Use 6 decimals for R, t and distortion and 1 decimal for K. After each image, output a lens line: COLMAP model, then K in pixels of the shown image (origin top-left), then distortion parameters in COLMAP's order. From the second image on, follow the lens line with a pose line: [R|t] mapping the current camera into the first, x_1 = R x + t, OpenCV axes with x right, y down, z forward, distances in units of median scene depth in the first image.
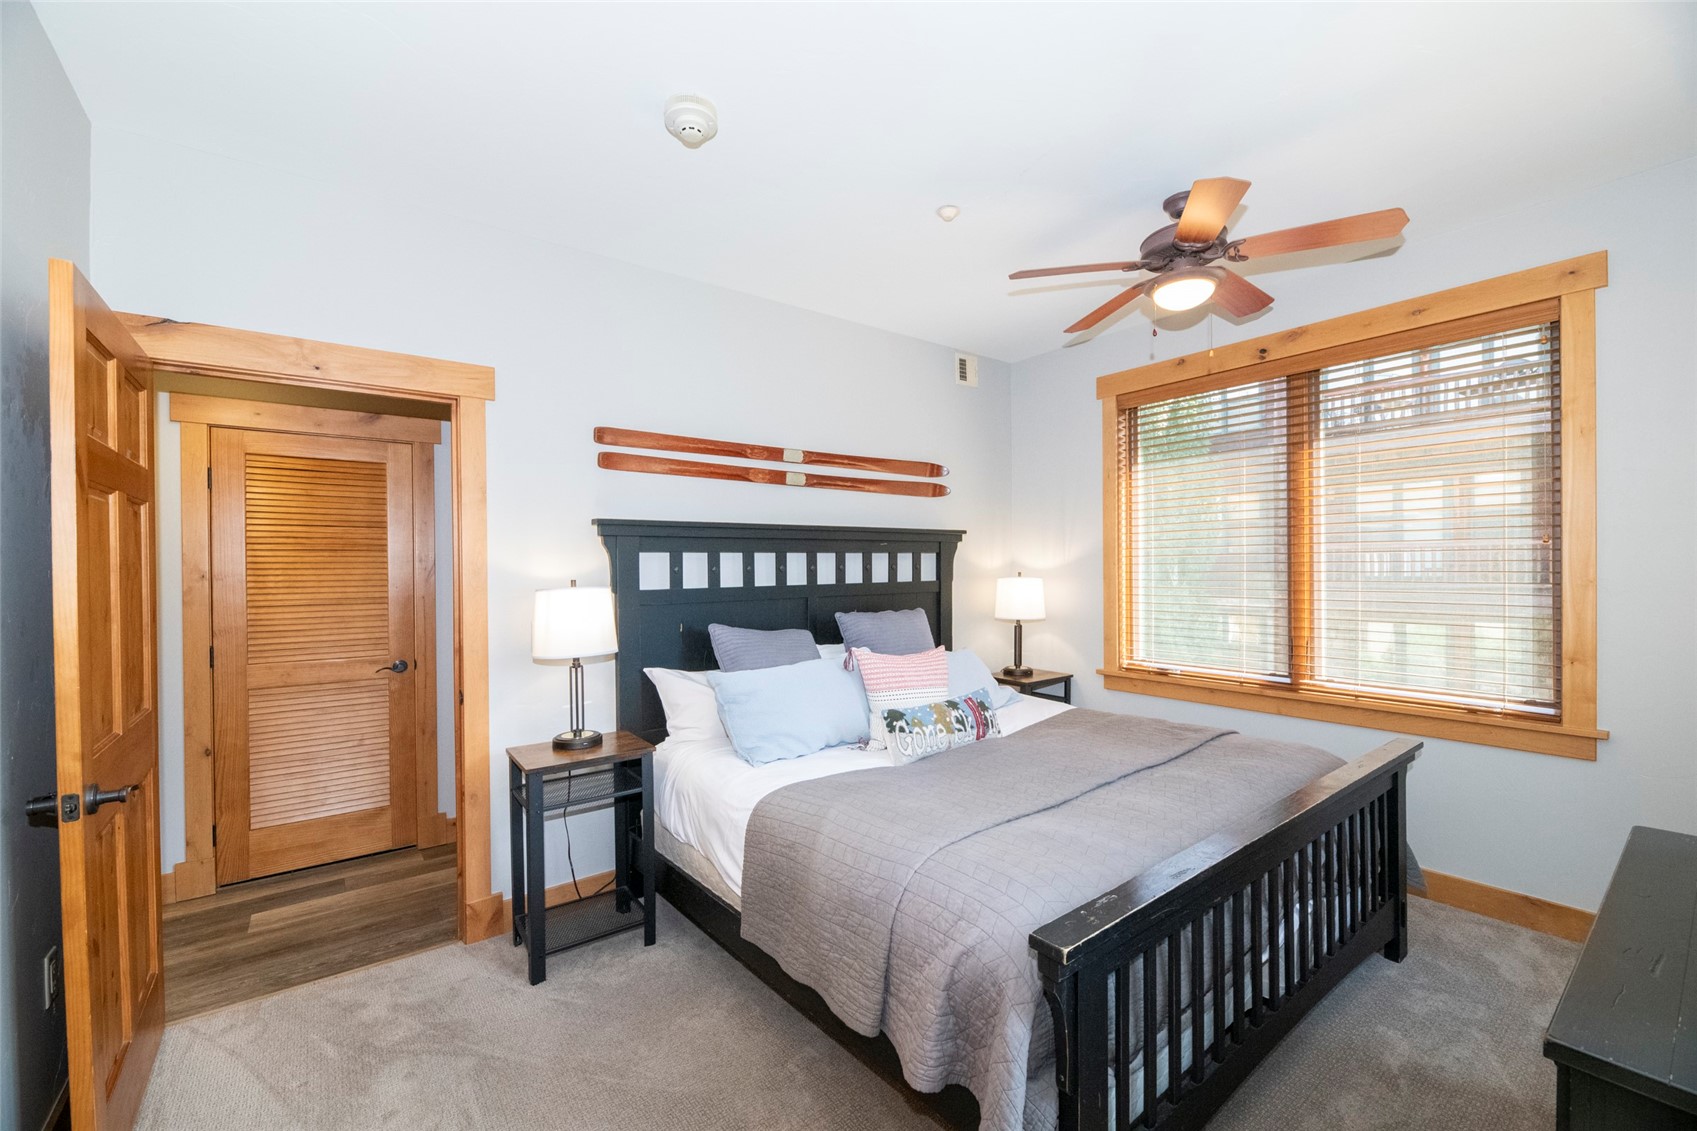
lens RADIAL K [[695.1, 0, 848.0], [0, 695.1, 567.5], [0, 0, 1]] dist [-0.000499, -0.000064]
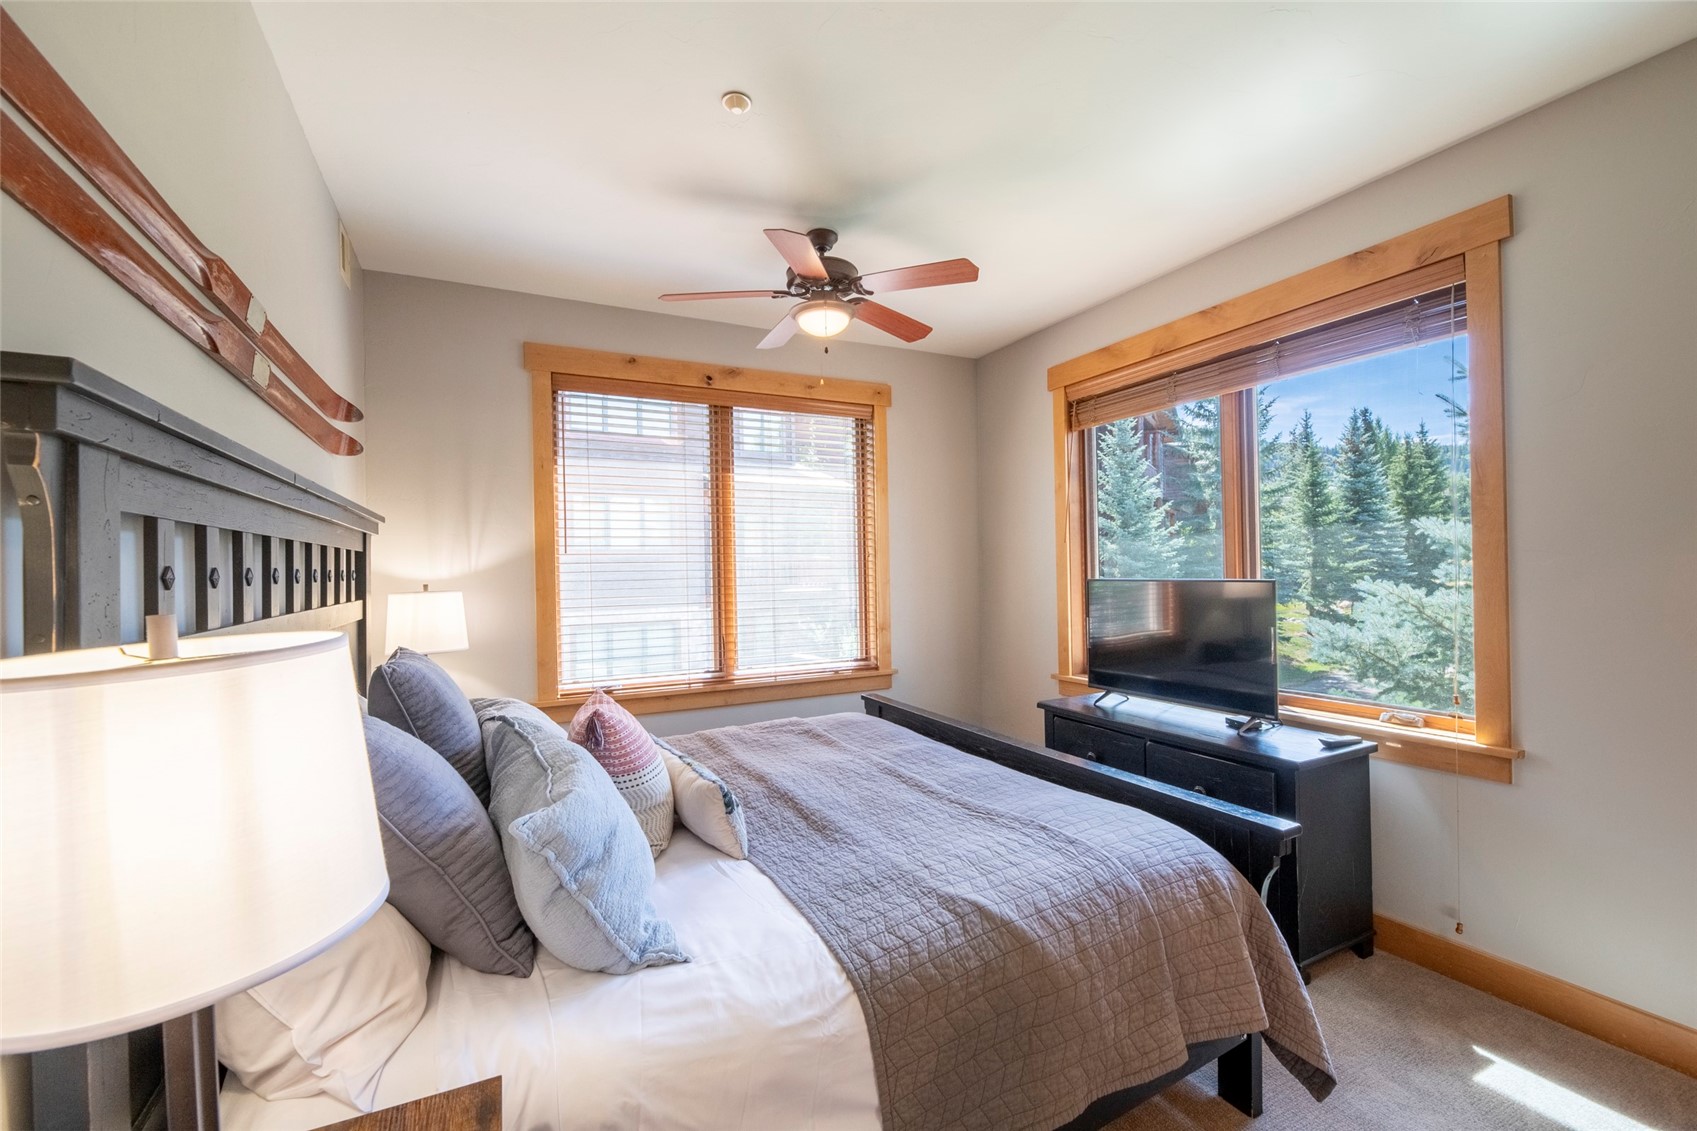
lens RADIAL K [[710.9, 0, 848.7], [0, 710.9, 567.2], [0, 0, 1]] dist [-0.003470, -0.001013]
pose [[0.194005, 0.010908, 0.980940, -0.466862], [0.016730, 0.999756, -0.014426, 0.008516], [-0.980858, 0.019210, 0.193775, 0.578610]]
